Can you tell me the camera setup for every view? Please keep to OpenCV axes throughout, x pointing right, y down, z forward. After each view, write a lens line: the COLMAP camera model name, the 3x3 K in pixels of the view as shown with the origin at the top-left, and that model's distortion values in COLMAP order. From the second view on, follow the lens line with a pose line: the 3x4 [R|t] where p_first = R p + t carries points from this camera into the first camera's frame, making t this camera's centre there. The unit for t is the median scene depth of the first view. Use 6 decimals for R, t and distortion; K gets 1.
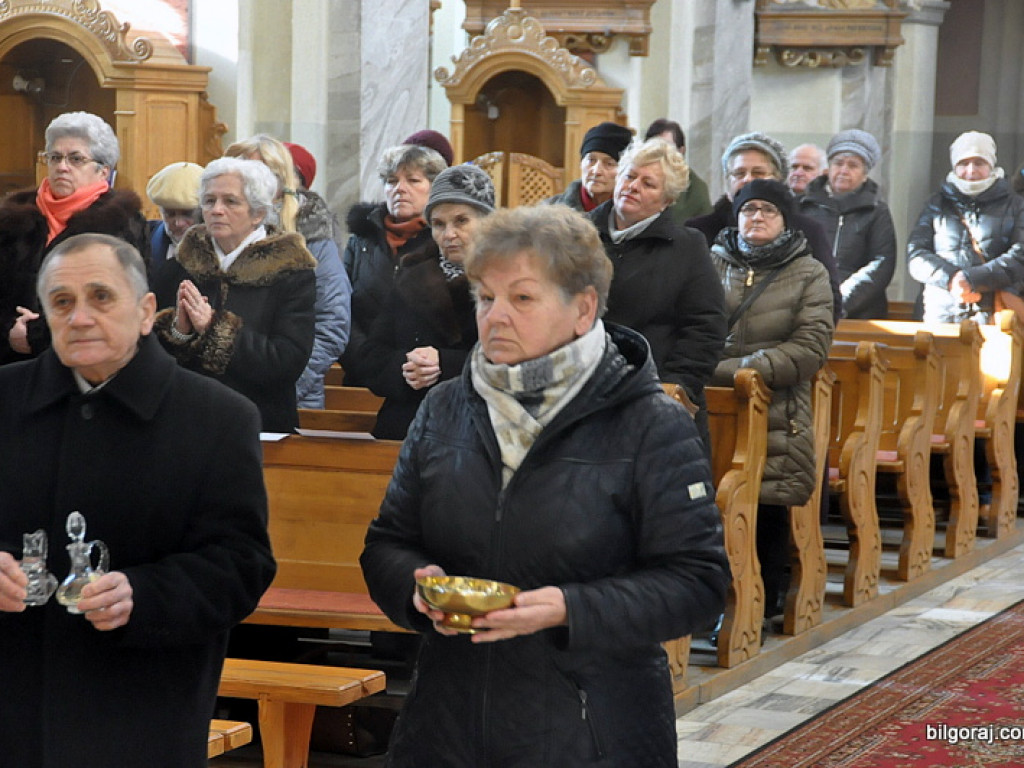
lens RADIAL K [[3423.3, 0, 512.0], [0, 3423.3, 384.0], [0, 0, 1]] dist [0.728001, 1.223736]
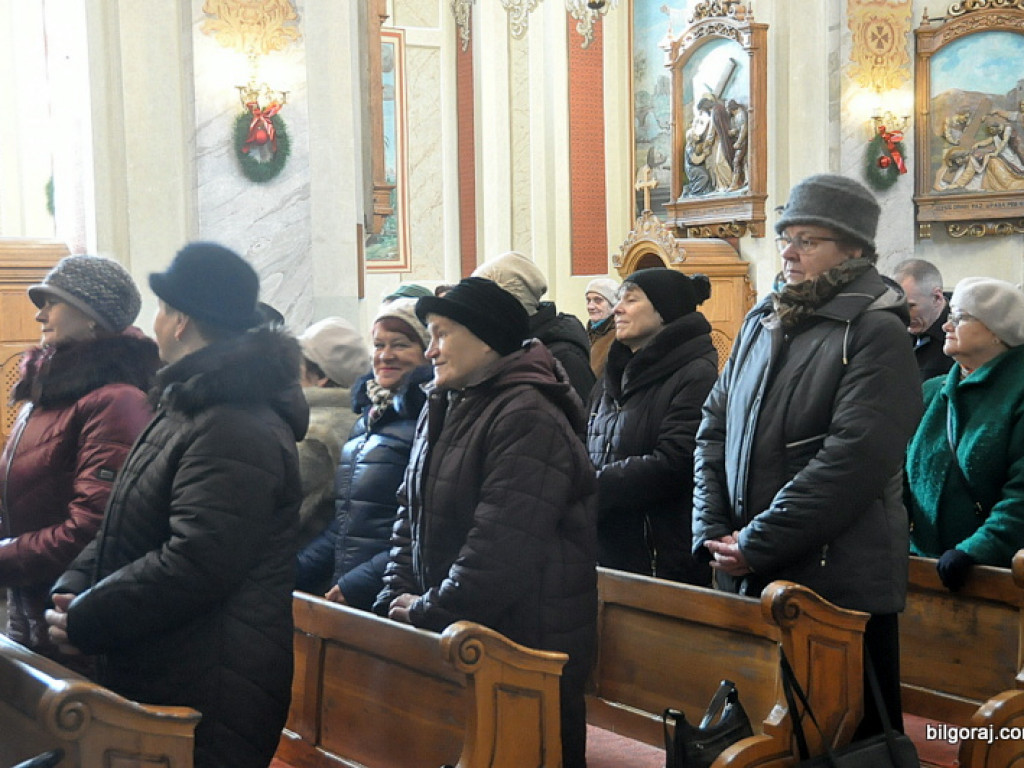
lens RADIAL K [[1695.1, 0, 512.0], [0, 1695.1, 384.0], [0, 0, 1]] dist [0.199417, 0.121640]
pose [[0.773869, -0.012535, -0.633221, 0.386002], [-0.009554, 0.999459, -0.031461, -0.015222], [0.633273, 0.030397, 0.773331, 0.420522]]
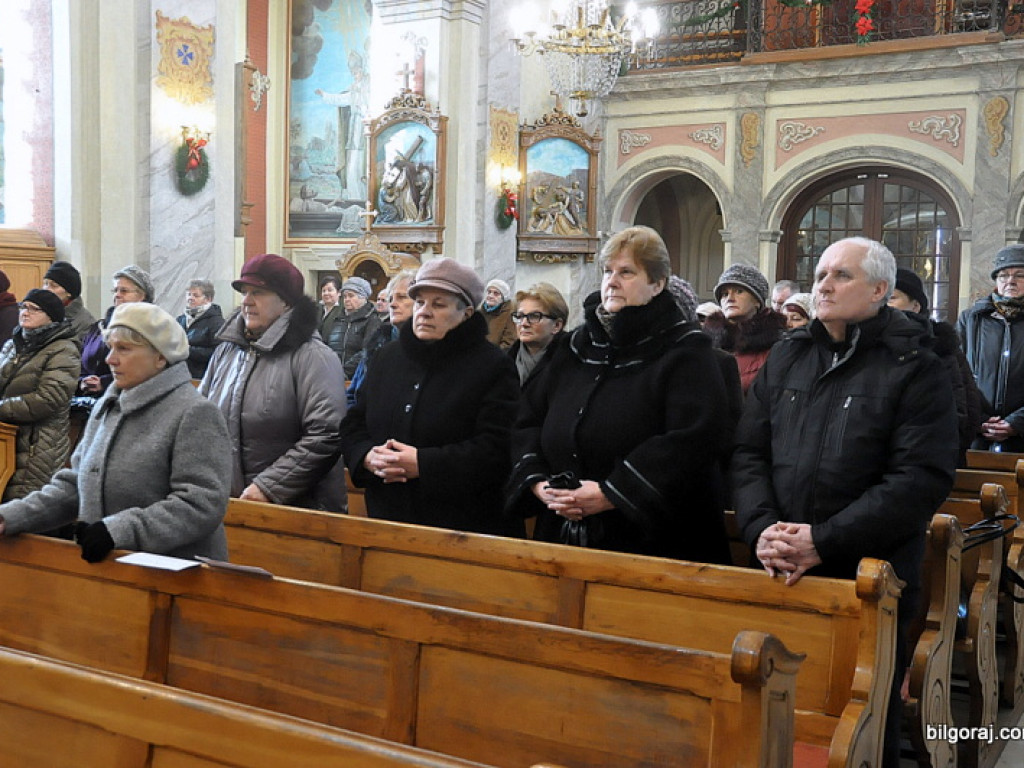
lens RADIAL K [[1228.3, 0, 512.0], [0, 1228.3, 384.0], [0, 0, 1]] dist [-0.040218, 0.221697]
pose [[0.981061, 0.011322, -0.193367, 0.224282], [-0.014362, 0.999794, -0.014329, -0.006951], [0.193165, 0.016834, 0.981022, 0.284774]]
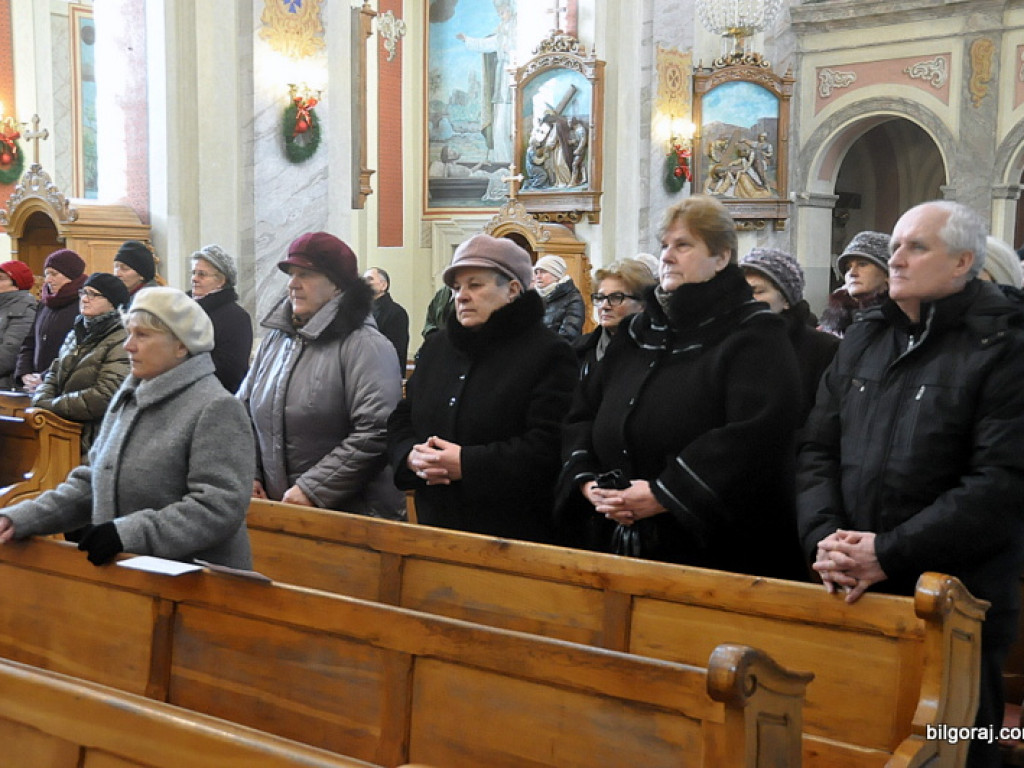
lens RADIAL K [[1462.9, 0, 512.0], [0, 1462.9, 384.0], [0, 0, 1]] dist [0.044734, 0.365317]
pose [[0.943045, 0.008835, -0.332548, 0.247310], [-0.012134, 0.999896, -0.007846, -0.006631], [0.332444, 0.011434, 0.943054, 0.278574]]
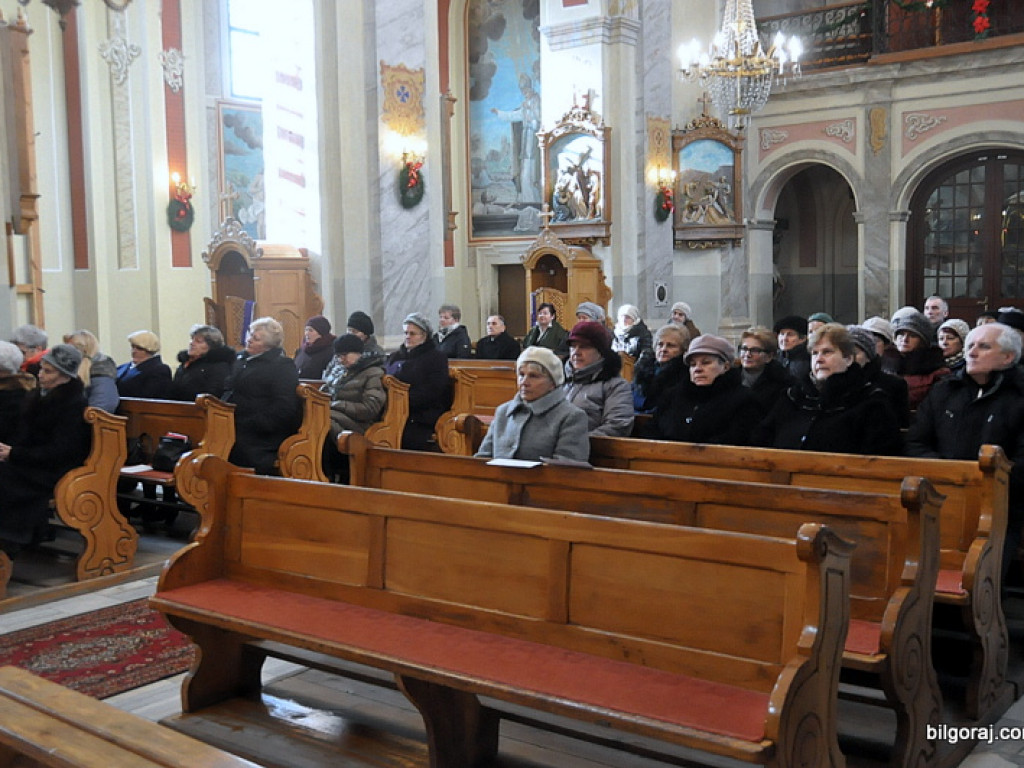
lens RADIAL K [[1151.1, 0, 512.0], [0, 1151.1, 384.0], [0, 0, 1]] dist [-0.076098, 0.211987]
pose [[0.950912, -0.018372, -0.308915, 0.220377], [0.020210, 0.999792, 0.002750, -0.002180], [0.308800, -0.008858, 0.951086, 0.214254]]
